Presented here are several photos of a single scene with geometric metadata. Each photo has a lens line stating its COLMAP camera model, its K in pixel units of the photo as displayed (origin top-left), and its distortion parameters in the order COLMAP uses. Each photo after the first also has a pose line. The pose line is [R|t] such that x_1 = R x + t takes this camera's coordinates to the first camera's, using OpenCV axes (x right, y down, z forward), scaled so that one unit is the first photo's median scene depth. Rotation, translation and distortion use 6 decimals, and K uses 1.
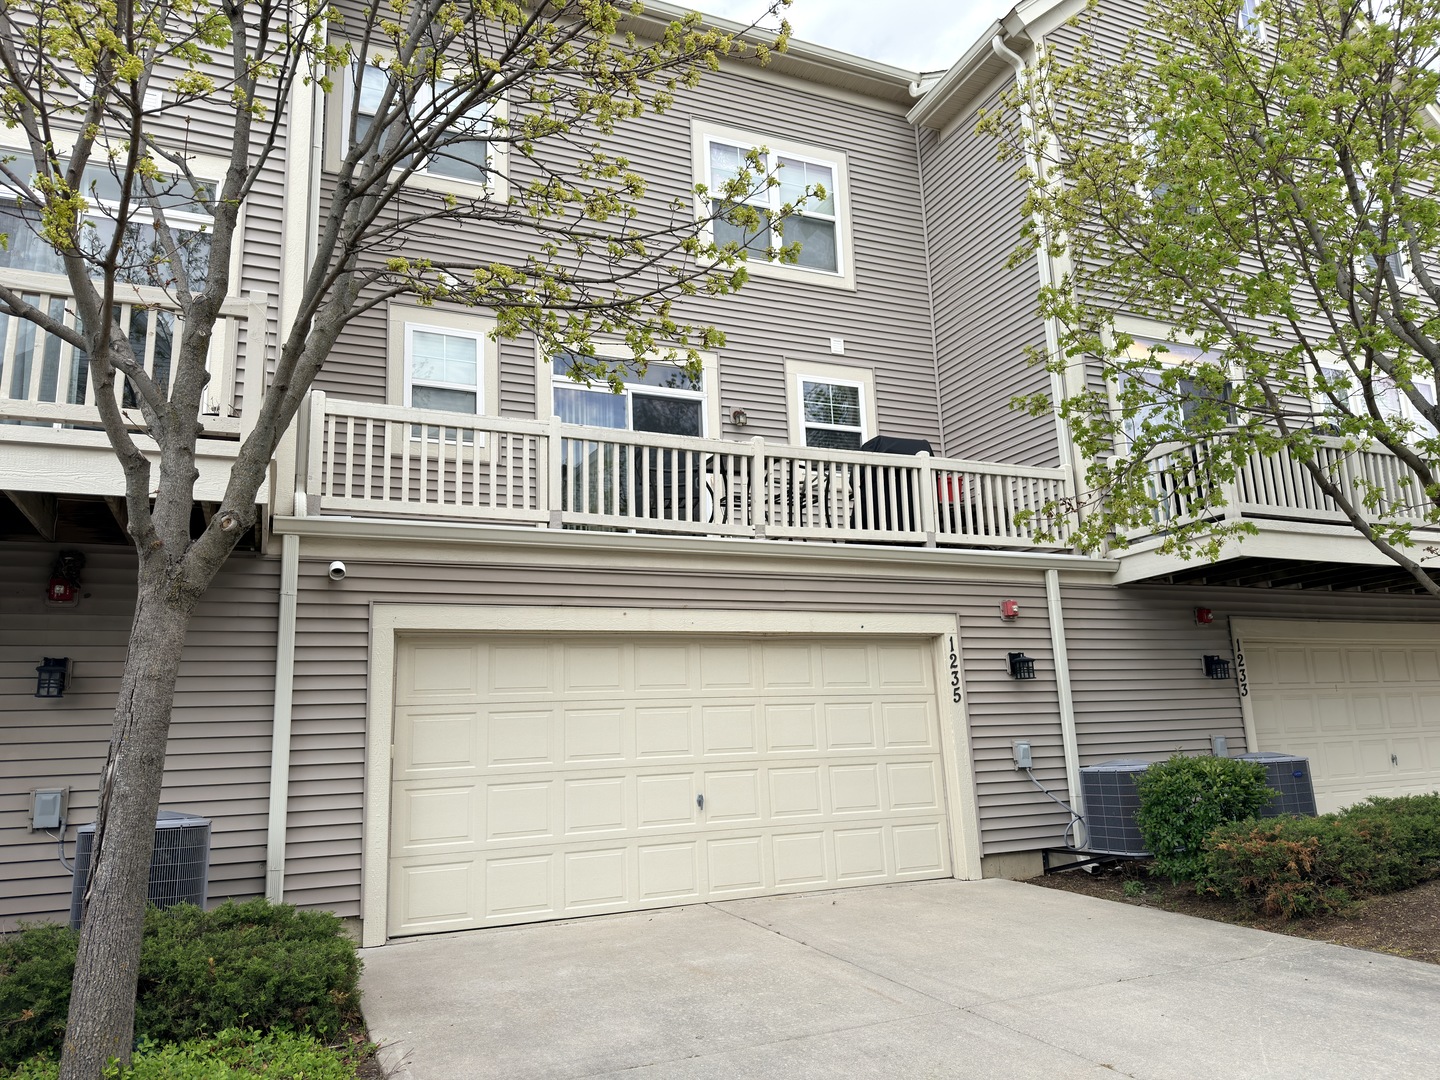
lens RADIAL K [[1009.1, 0, 720.0], [0, 1009.1, 540.0], [0, 0, 1]] dist [0.071847, -0.091454]
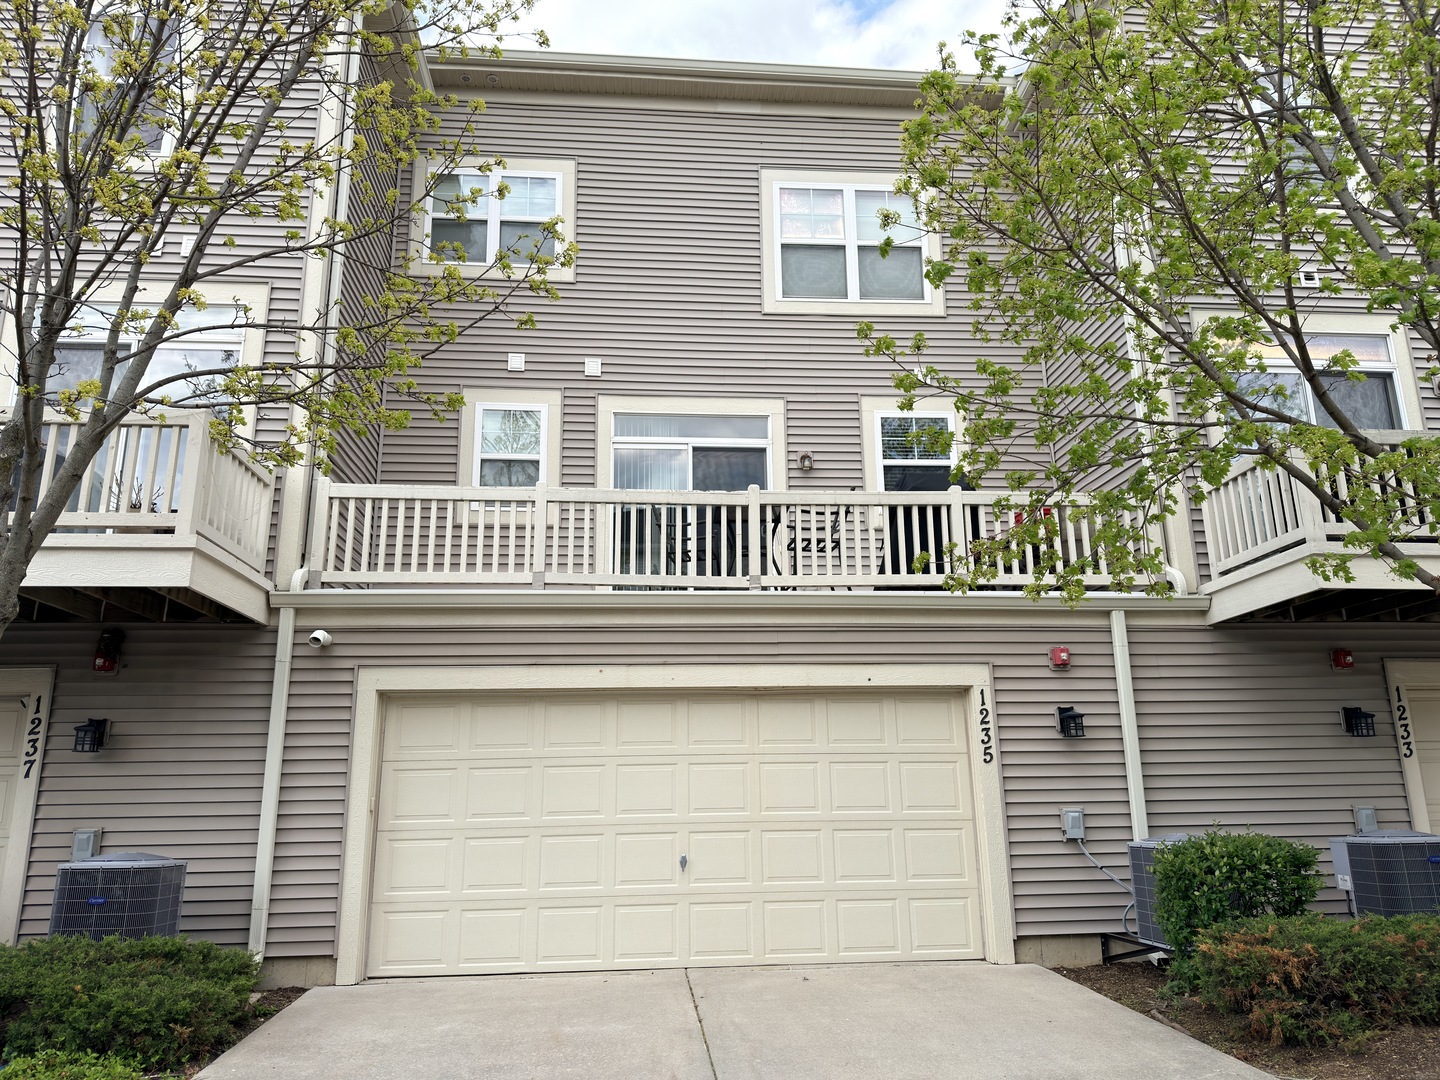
lens RADIAL K [[1011.5, 0, 720.0], [0, 1011.5, 540.0], [0, 0, 1]] dist [0.035650, -0.043571]
pose [[0.946248, -0.054757, -0.318774, 0.316271], [0.042529, 0.998072, -0.045199, -0.006798], [0.320635, 0.029212, 0.946752, 0.067851]]
